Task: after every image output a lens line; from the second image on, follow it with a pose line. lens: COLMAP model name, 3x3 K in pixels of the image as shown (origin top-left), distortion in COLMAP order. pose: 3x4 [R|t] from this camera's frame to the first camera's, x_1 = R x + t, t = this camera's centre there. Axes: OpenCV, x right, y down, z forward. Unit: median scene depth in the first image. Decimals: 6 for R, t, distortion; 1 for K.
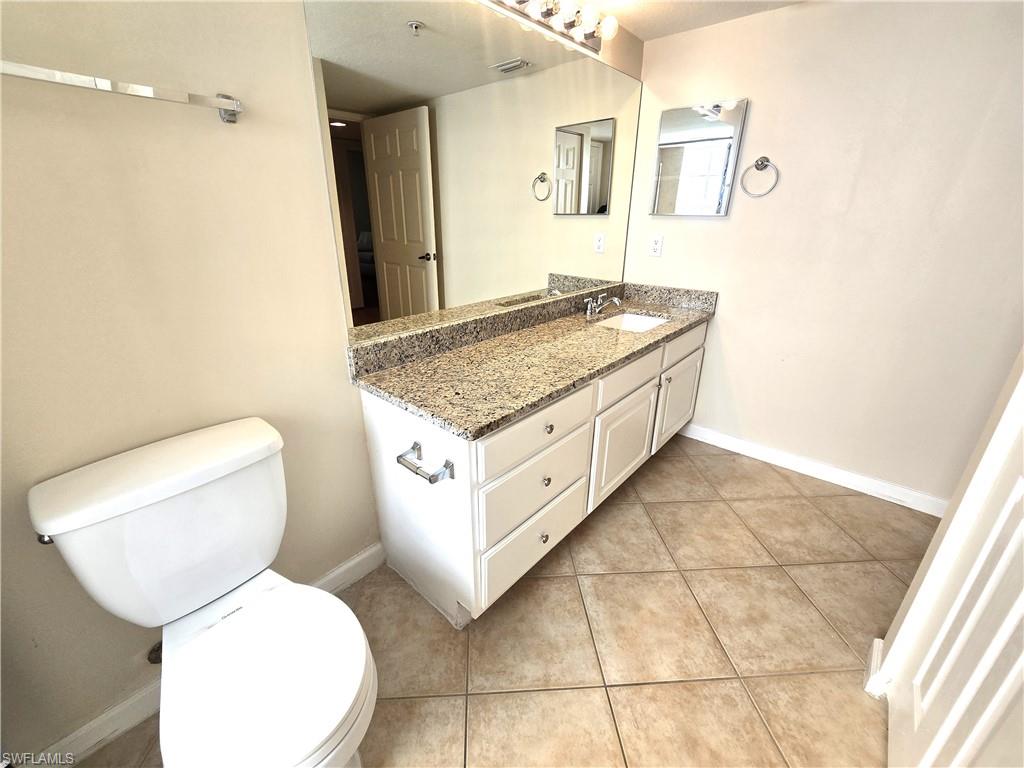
lens RADIAL K [[421.4, 0, 507.5], [0, 421.4, 375.3], [0, 0, 1]] dist [-0.000630, 0.000000]
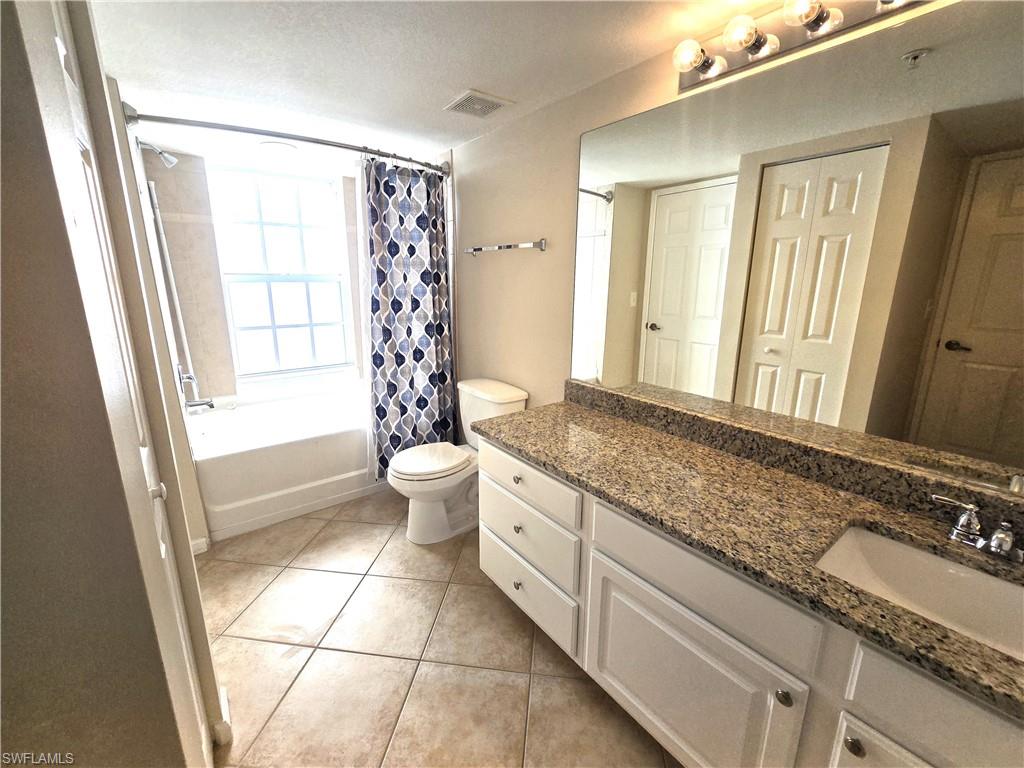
lens RADIAL K [[421.4, 0, 507.5], [0, 421.4, 375.3], [0, 0, 1]] dist [-0.000630, 0.000000]
pose [[-0.190610, 0.219504, -0.956810, 0.987470], [-0.355882, 0.892924, 0.275744, -0.374528], [0.914886, 0.393071, -0.092083, 0.844545]]
